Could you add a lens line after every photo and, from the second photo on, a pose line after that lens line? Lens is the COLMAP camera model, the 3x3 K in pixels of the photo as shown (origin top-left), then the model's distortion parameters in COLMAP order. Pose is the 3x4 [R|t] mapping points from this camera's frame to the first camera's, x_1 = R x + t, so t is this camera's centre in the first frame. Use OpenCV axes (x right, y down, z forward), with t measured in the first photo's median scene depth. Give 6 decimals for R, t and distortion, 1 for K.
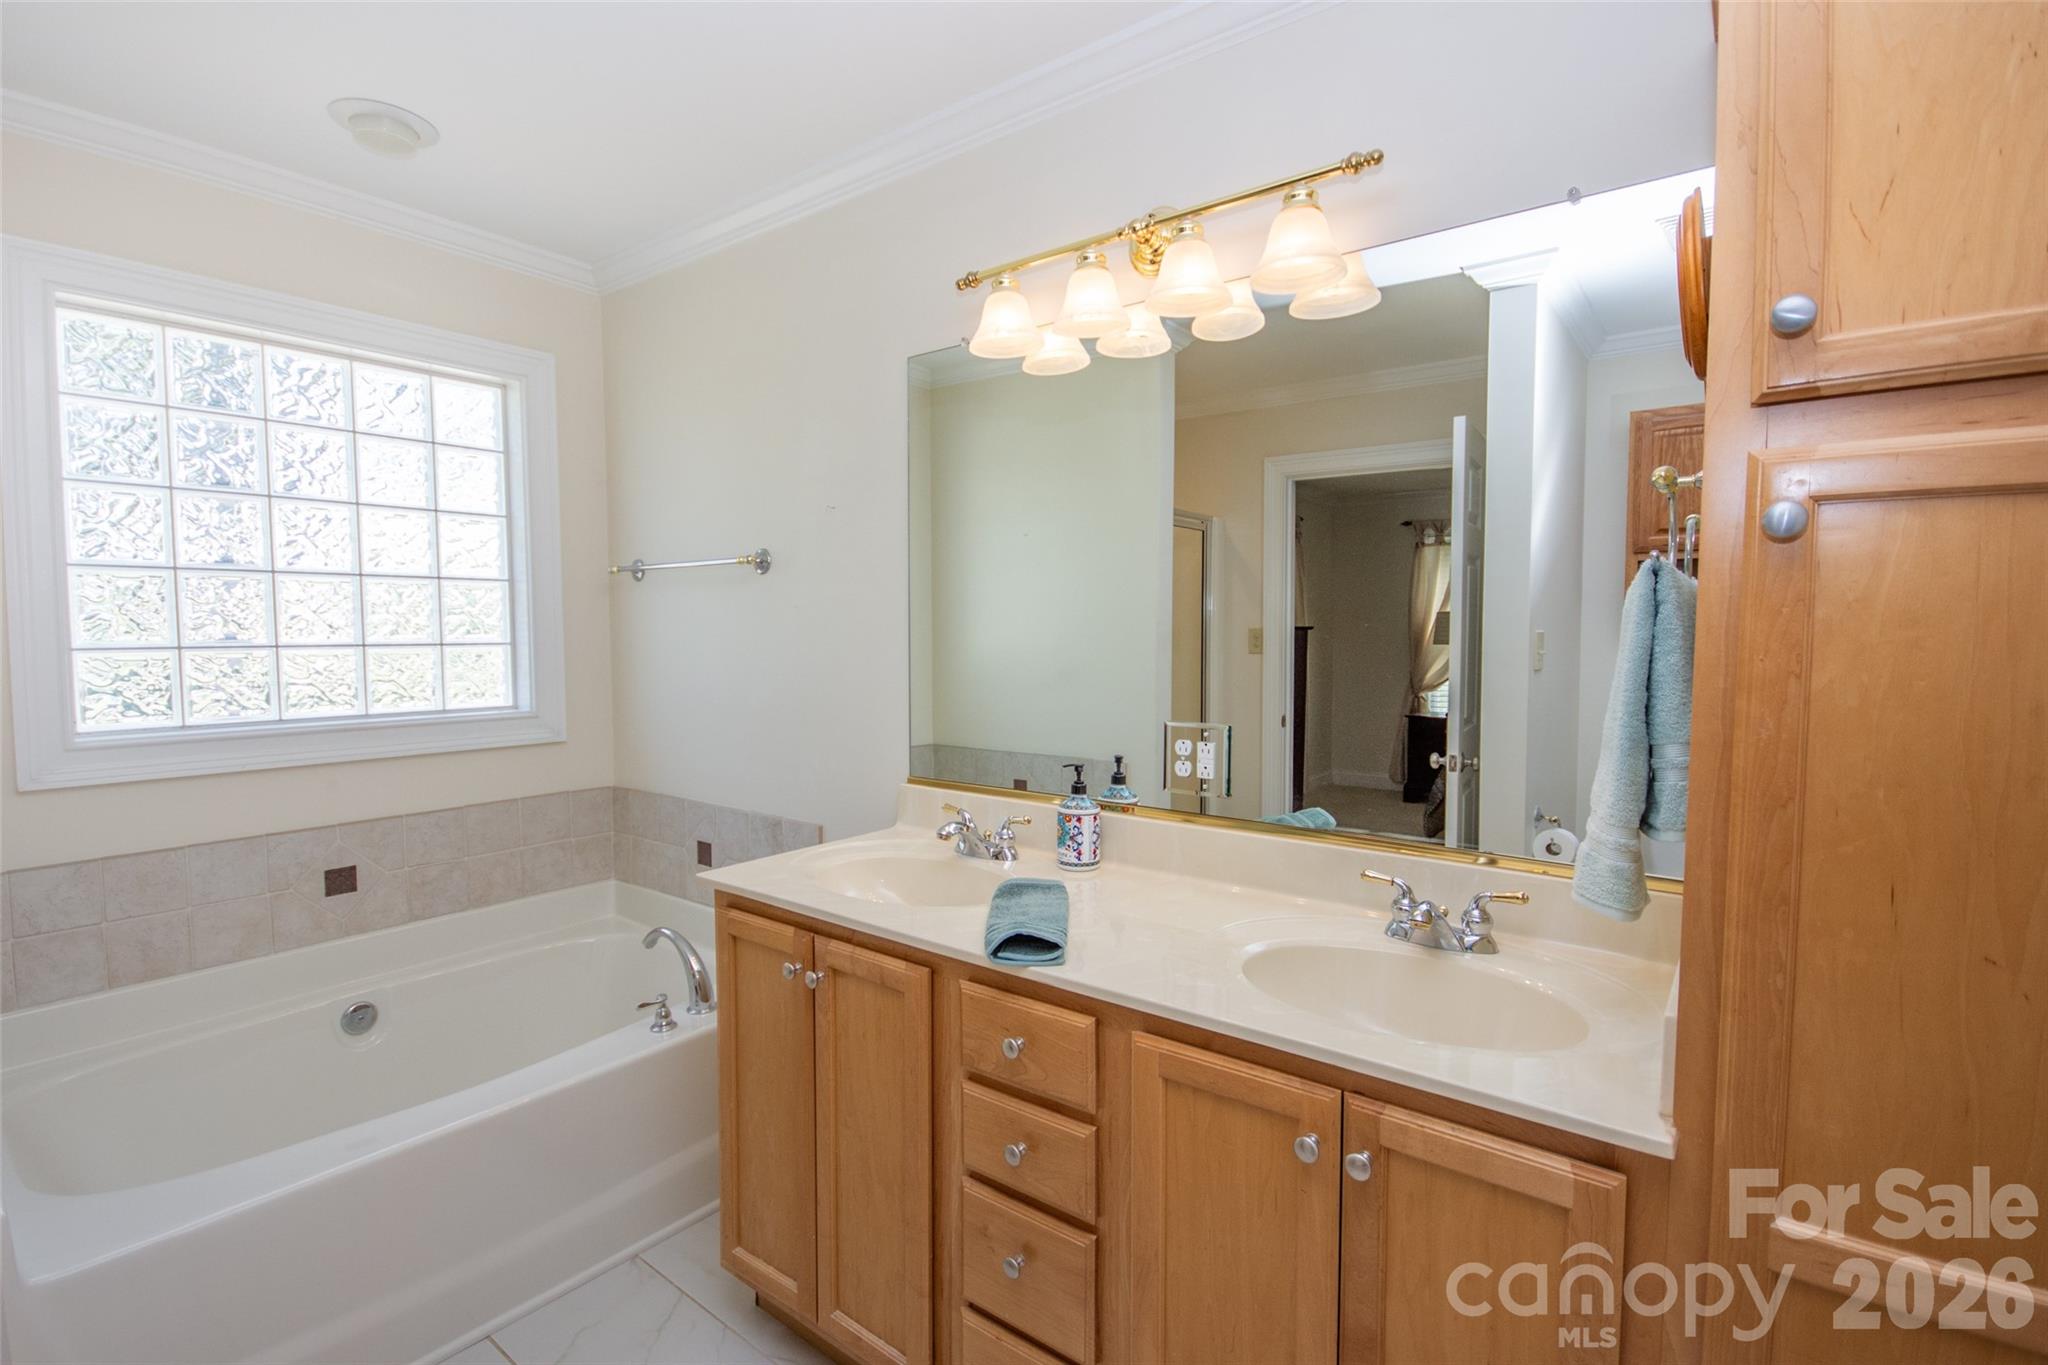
lens RADIAL K [[935.5, 0, 1037.6], [0, 935.5, 686.1], [0, 0, 1]] dist [-0.004644, -0.000985]
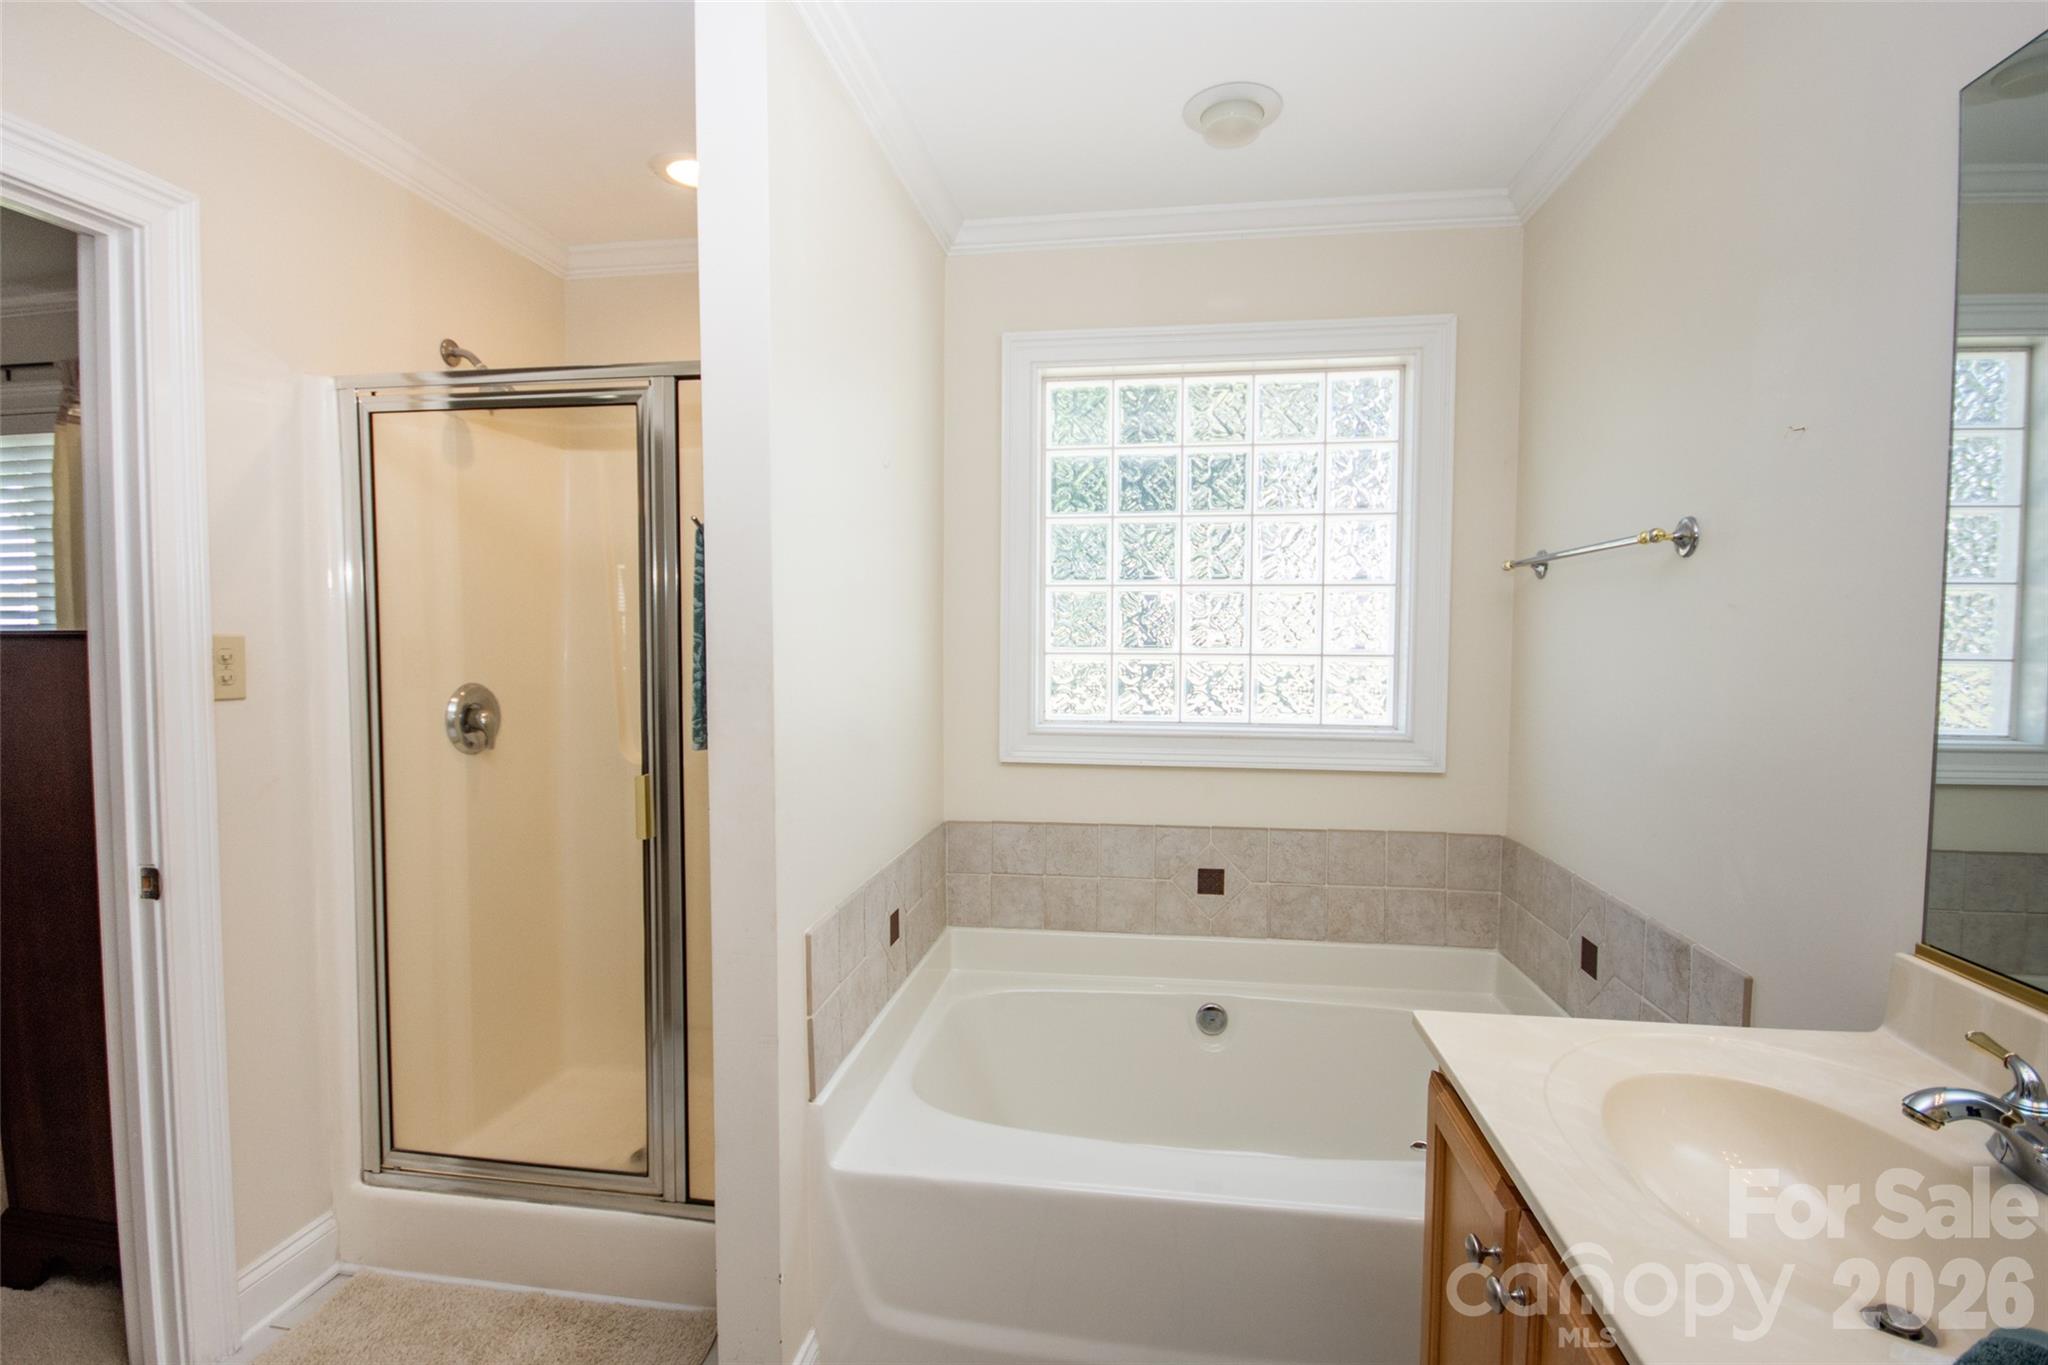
lens RADIAL K [[935.5, 0, 1037.6], [0, 935.5, 686.1], [0, 0, 1]] dist [-0.004644, -0.000985]
pose [[0.494835, 0.048543, -0.867630, 0.042206], [-0.059713, 0.997978, 0.021779, -0.016911], [0.866933, 0.041032, 0.496733, 0.278612]]
